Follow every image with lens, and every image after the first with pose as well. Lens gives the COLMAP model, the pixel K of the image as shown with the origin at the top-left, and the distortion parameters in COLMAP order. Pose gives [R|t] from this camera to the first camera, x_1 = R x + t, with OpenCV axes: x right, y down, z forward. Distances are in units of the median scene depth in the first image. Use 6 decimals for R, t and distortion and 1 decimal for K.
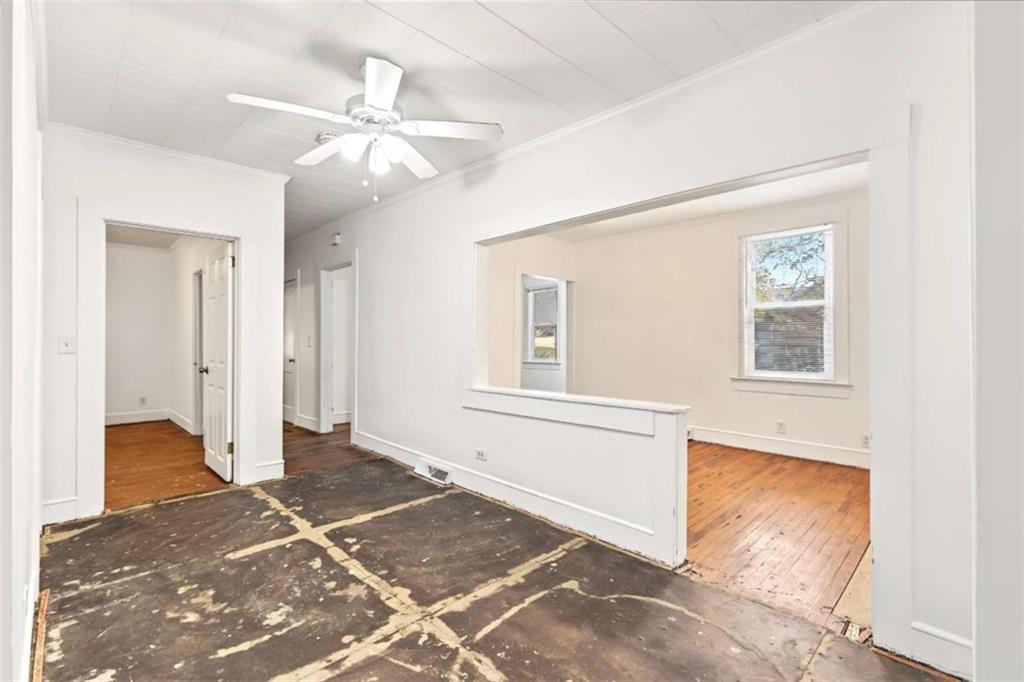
lens RADIAL K [[463.2, 0, 512.0], [0, 463.2, 341.0], [0, 0, 1]] dist [-0.000131, -0.000085]
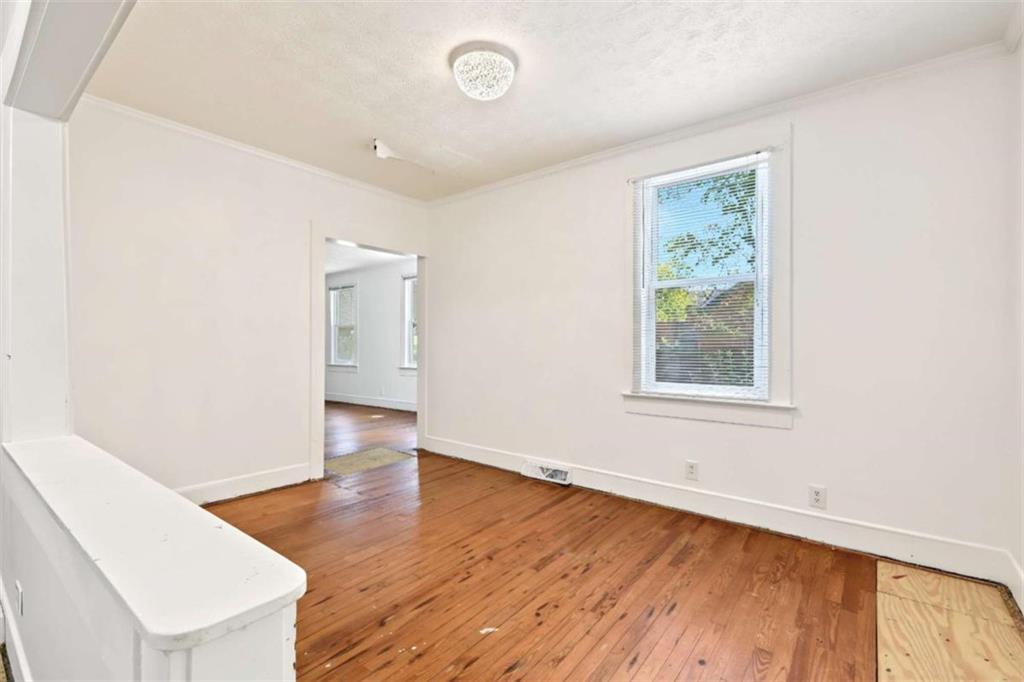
lens RADIAL K [[461.3, 0, 508.7], [0, 461.3, 346.8], [0, 0, 1]] dist [-0.003627, 0.000056]
pose [[0.992542, -0.000775, 0.121900, 0.259836], [-0.000320, 0.999960, 0.008958, 0.006282], [-0.121902, -0.008930, 0.992502, 0.409778]]
